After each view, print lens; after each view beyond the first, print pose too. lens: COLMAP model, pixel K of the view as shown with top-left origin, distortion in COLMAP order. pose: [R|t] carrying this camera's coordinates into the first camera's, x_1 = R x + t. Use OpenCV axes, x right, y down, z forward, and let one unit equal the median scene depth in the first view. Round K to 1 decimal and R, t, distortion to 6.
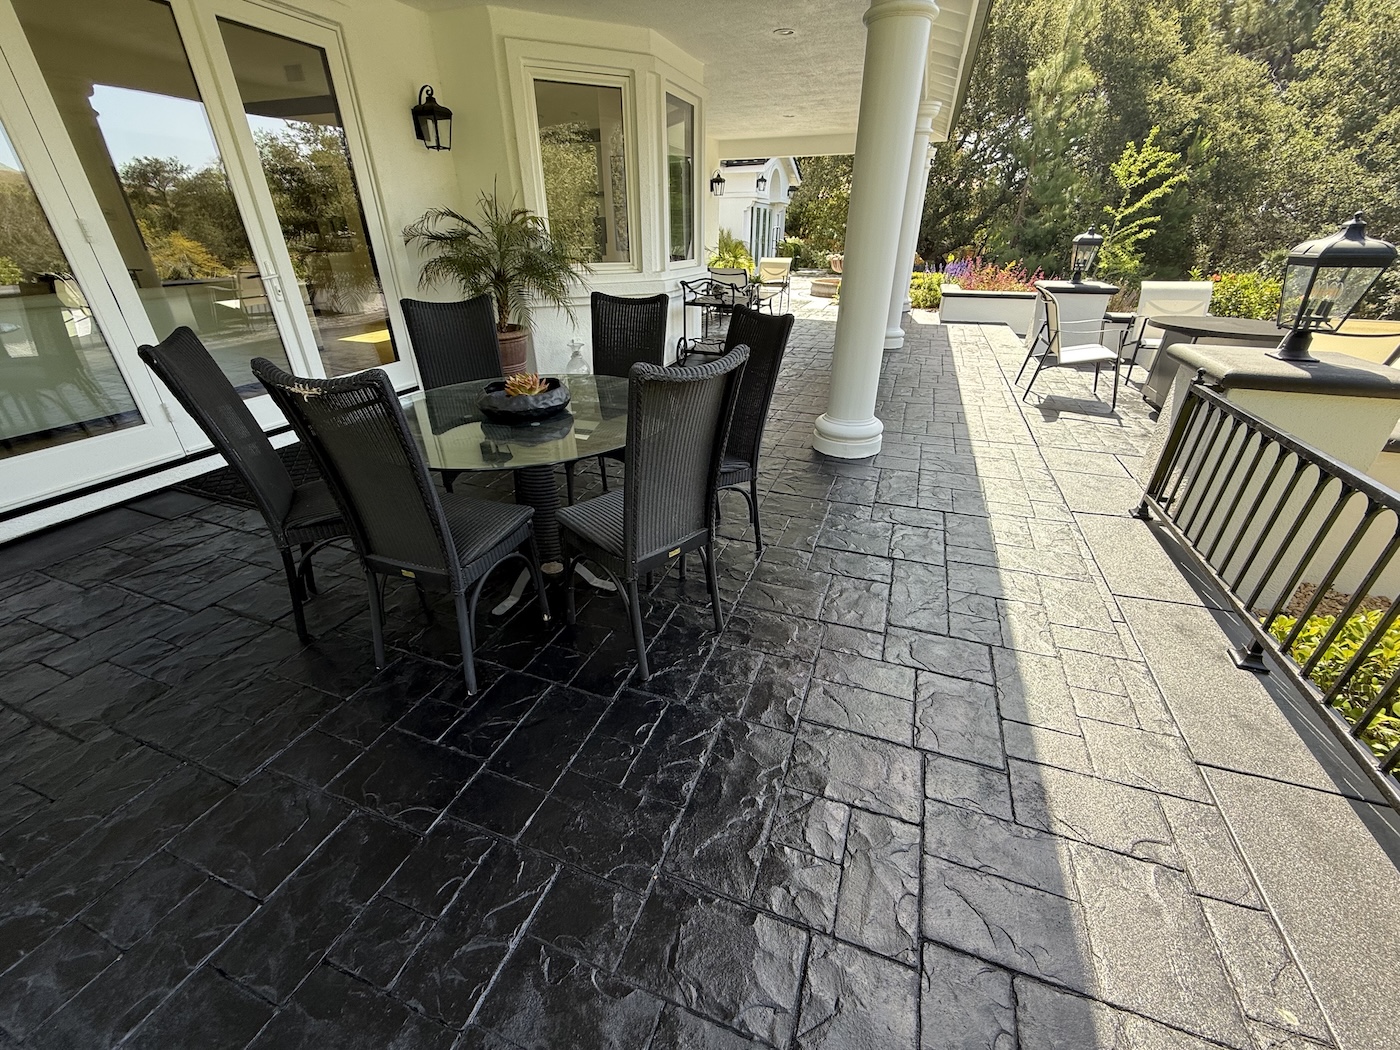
lens RADIAL K [[557.4, 0, 699.7], [0, 557.4, 526.8], [0, 0, 1]] dist [0.001342, 0.000130]
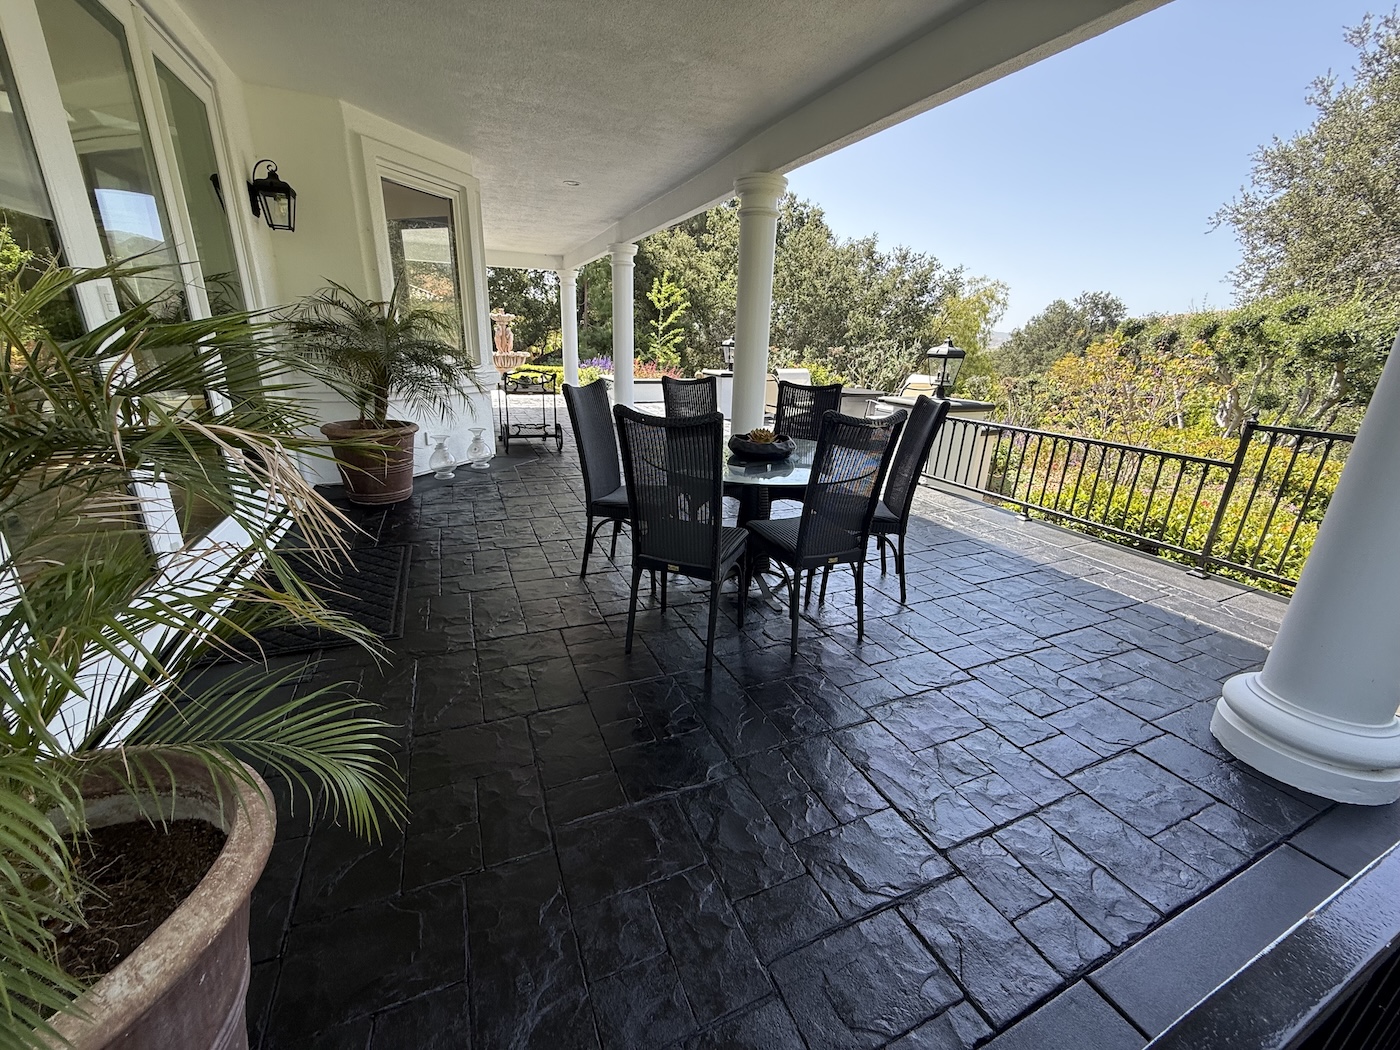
lens RADIAL K [[557.4, 0, 701.8], [0, 557.4, 528.0], [0, 0, 1]] dist [0.001342, 0.000130]
pose [[0.713251, -0.200251, 0.671694, -0.218103], [0.296951, 0.954396, -0.030790, -0.007033], [-0.634897, 0.221421, 0.740188, 0.018998]]
